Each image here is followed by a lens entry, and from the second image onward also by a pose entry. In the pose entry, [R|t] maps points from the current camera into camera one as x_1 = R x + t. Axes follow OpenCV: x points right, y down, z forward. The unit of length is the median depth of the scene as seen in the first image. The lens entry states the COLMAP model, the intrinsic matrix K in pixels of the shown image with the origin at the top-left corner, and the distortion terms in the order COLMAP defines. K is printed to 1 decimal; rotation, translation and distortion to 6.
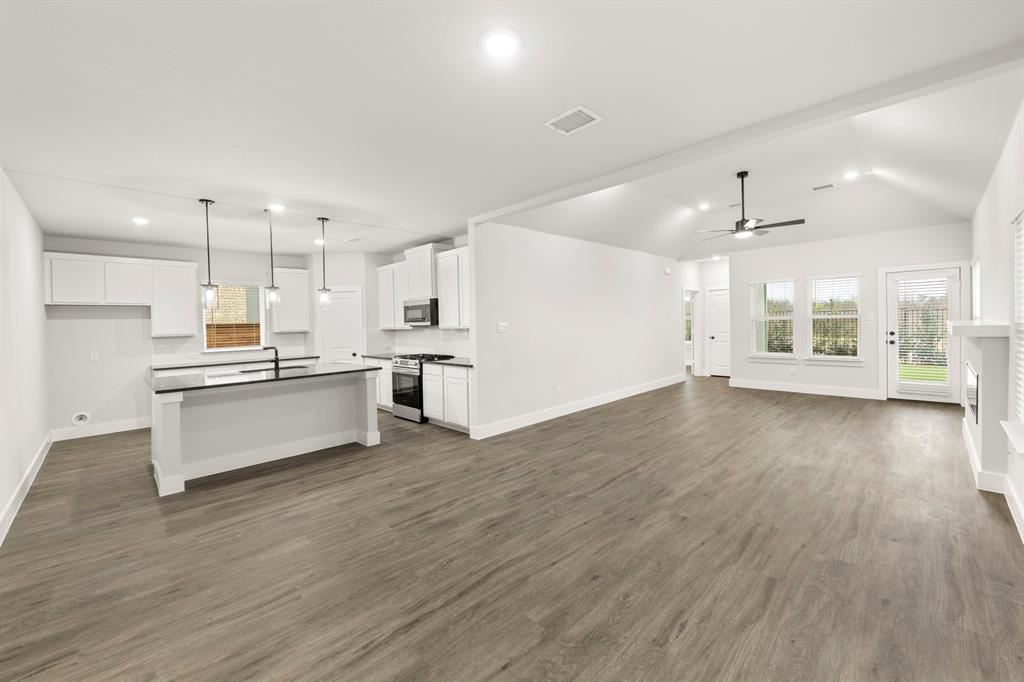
lens RADIAL K [[396.5, 0, 511.1], [0, 396.5, 313.0], [0, 0, 1]] dist [-0.002546, -0.000601]
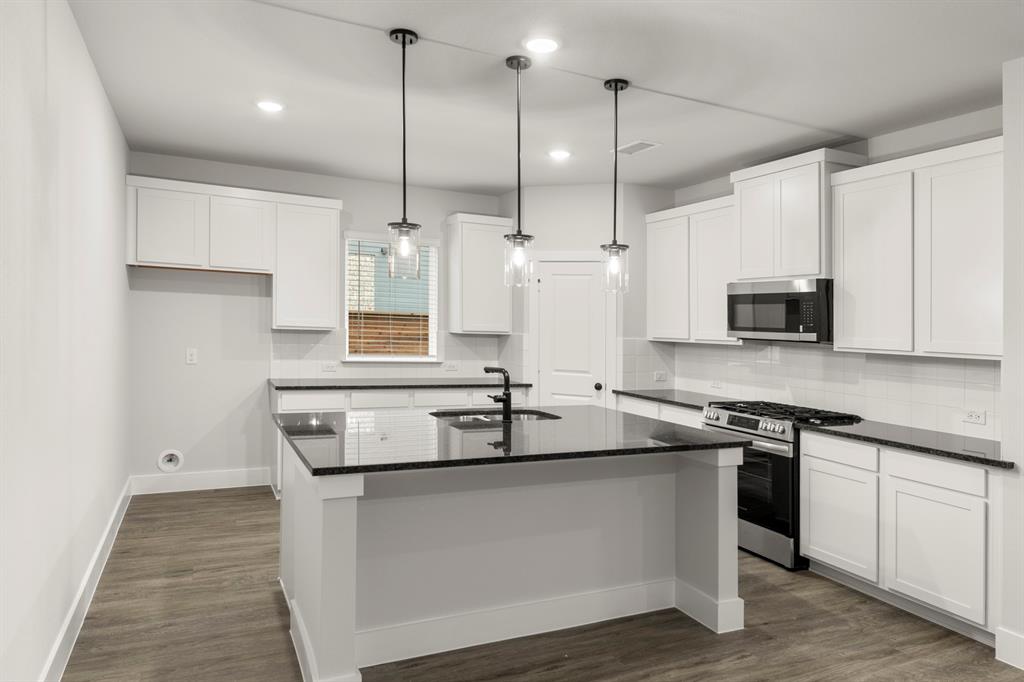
lens RADIAL K [[642.3, 0, 534.1], [0, 642.3, 321.4], [0, 0, 1]] dist [0.002318, -0.001947]
pose [[0.949076, 0.056103, -0.310011, -0.334297], [-0.051433, 0.998406, 0.023223, 0.010932], [0.310820, -0.006096, 0.950449, 0.298666]]
